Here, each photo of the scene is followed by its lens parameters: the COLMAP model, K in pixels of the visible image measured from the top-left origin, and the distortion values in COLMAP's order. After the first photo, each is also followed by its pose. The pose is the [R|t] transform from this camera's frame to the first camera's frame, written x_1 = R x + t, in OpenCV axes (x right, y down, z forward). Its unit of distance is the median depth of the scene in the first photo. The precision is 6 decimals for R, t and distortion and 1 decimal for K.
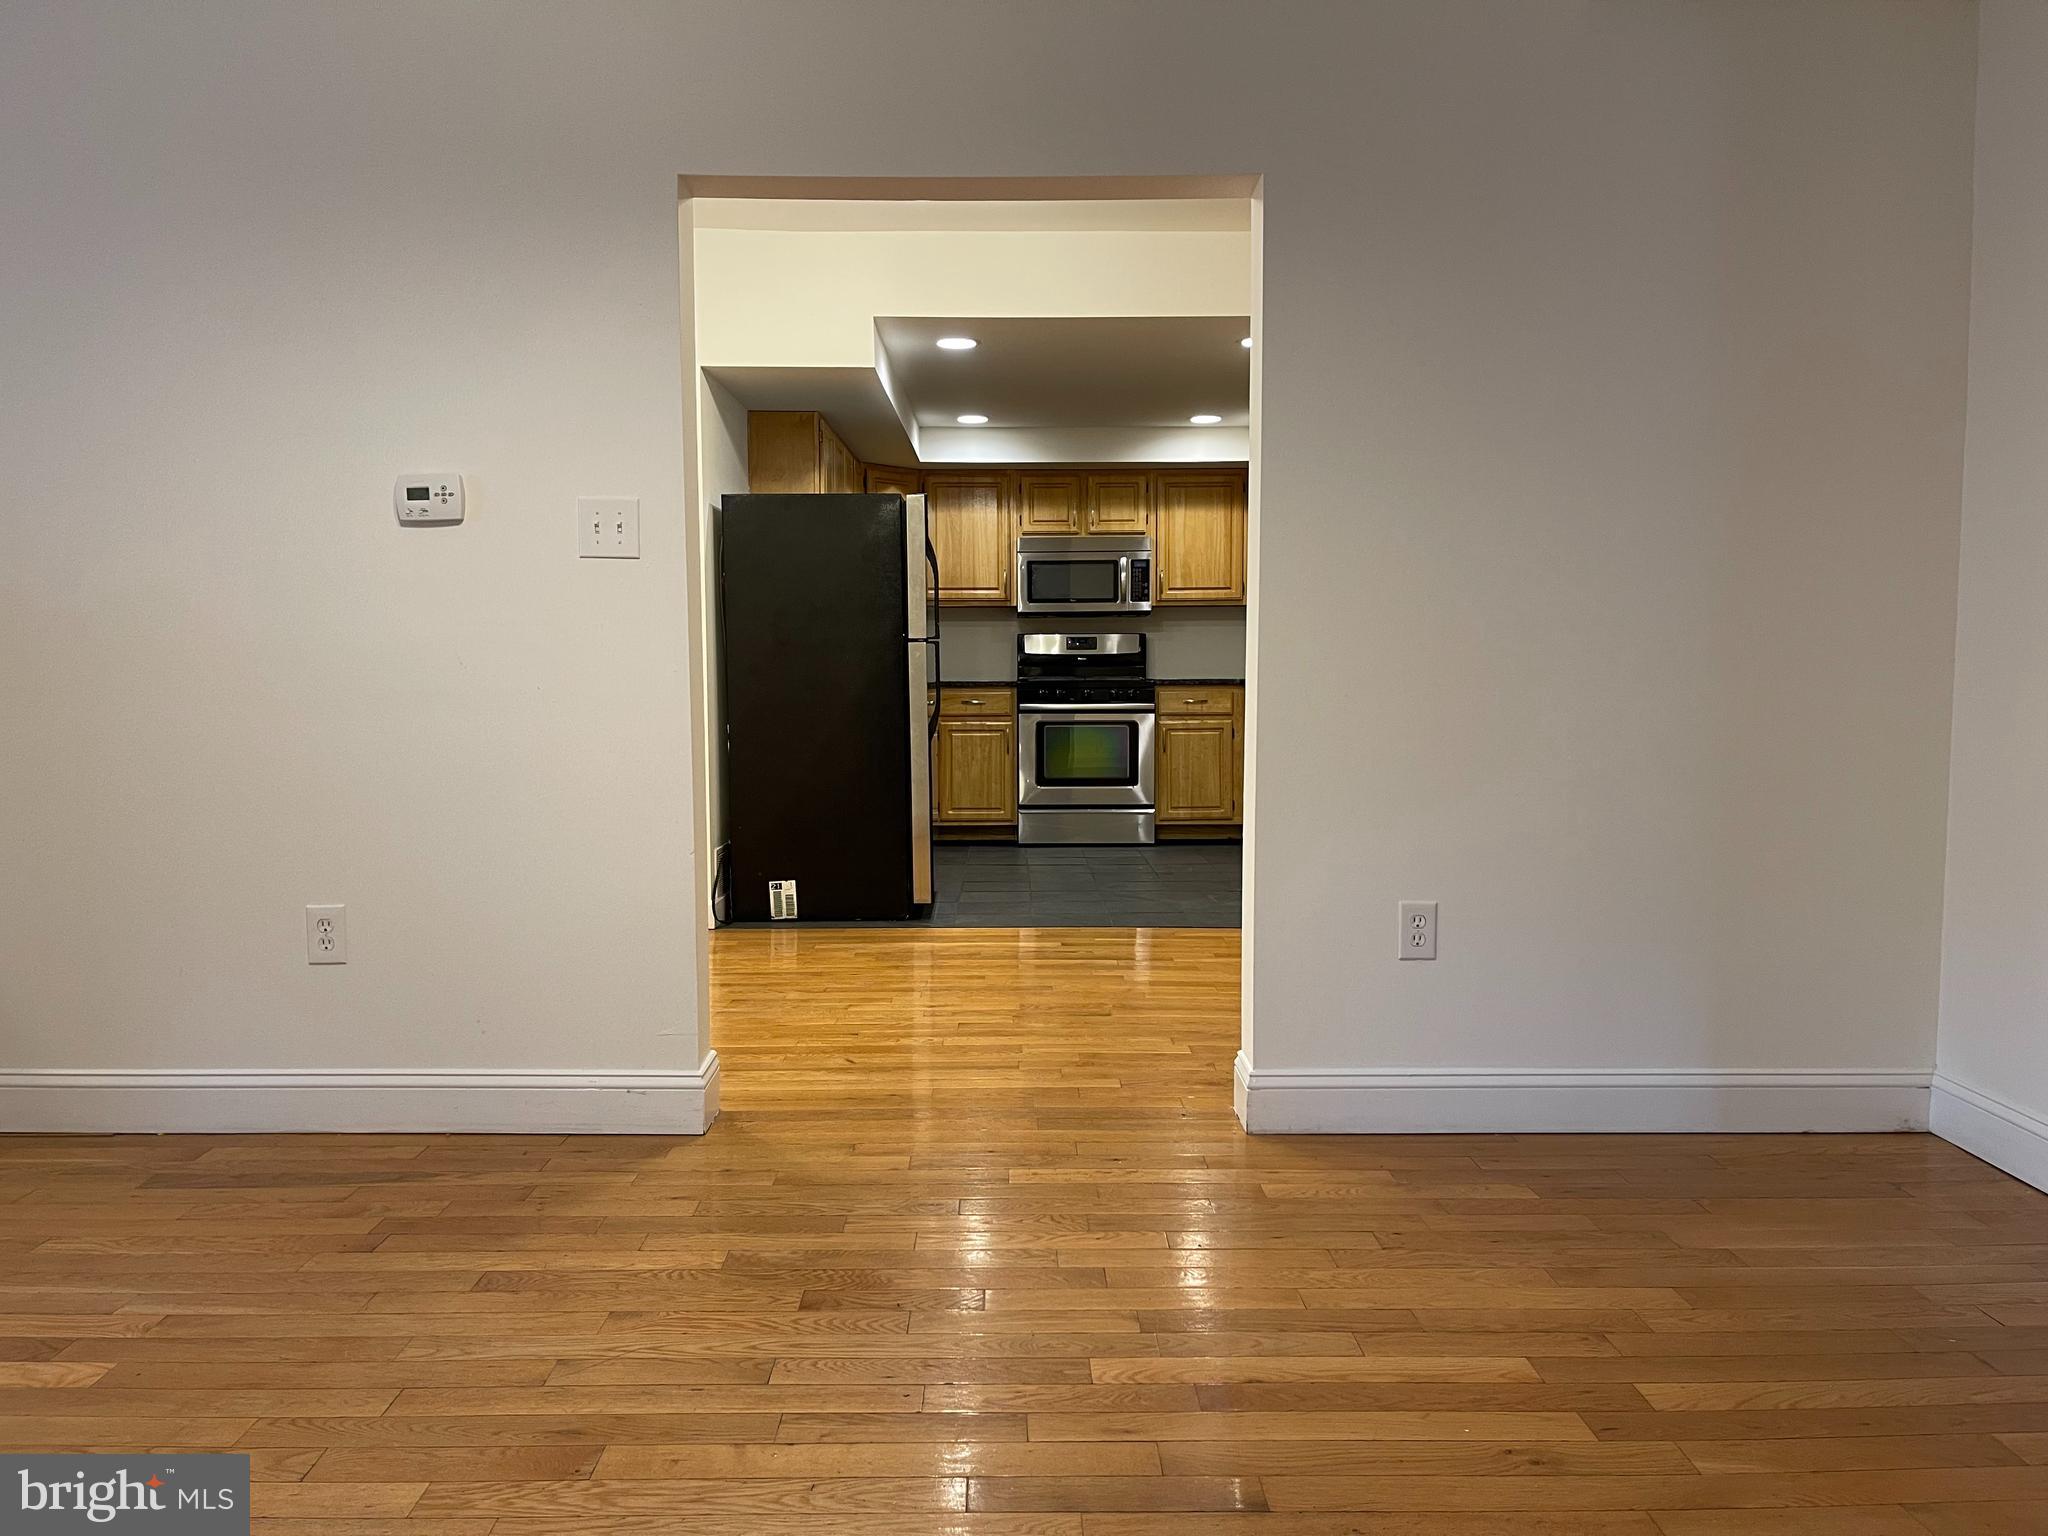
lens RADIAL K [[1543.3, 0, 1023.1], [0, 1543.3, 774.5], [0, 0, 1]] dist [0.082307, -0.111726]
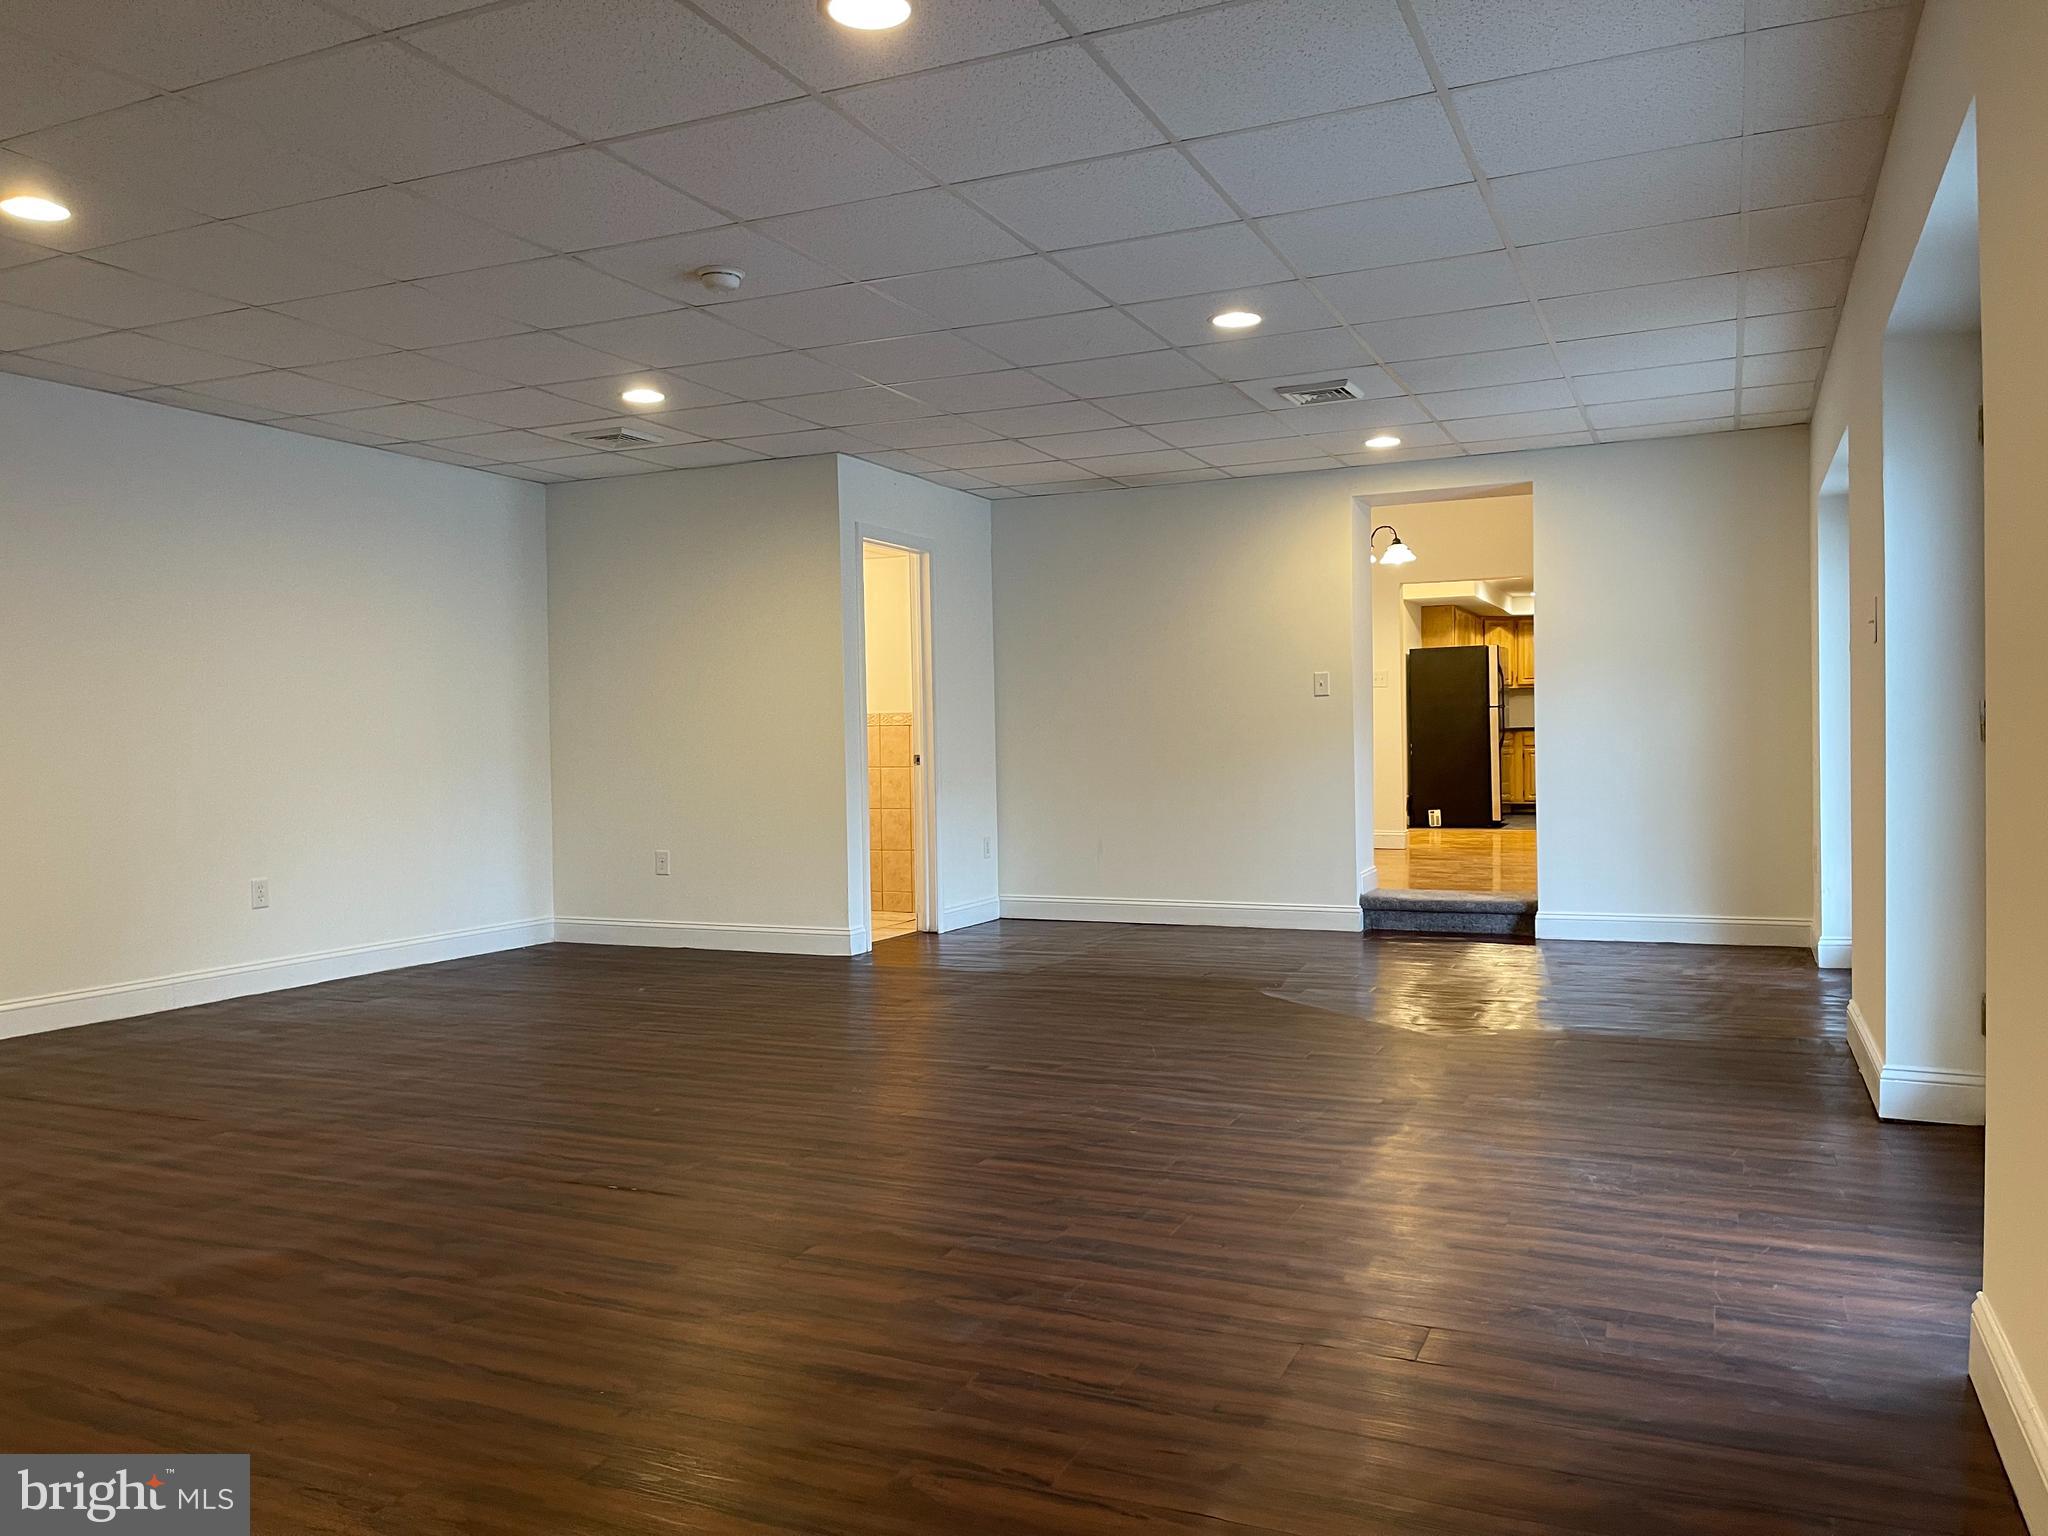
lens RADIAL K [[1539.4, 0, 1024.0], [0, 1539.4, 768.0], [0, 0, 1]] dist [0.075102, -0.095525]
pose [[0.908344, -0.004095, -0.418205, 0.456370], [-0.016364, 0.998838, -0.045323, 0.211895], [0.417904, 0.048012, 0.907221, -2.440067]]
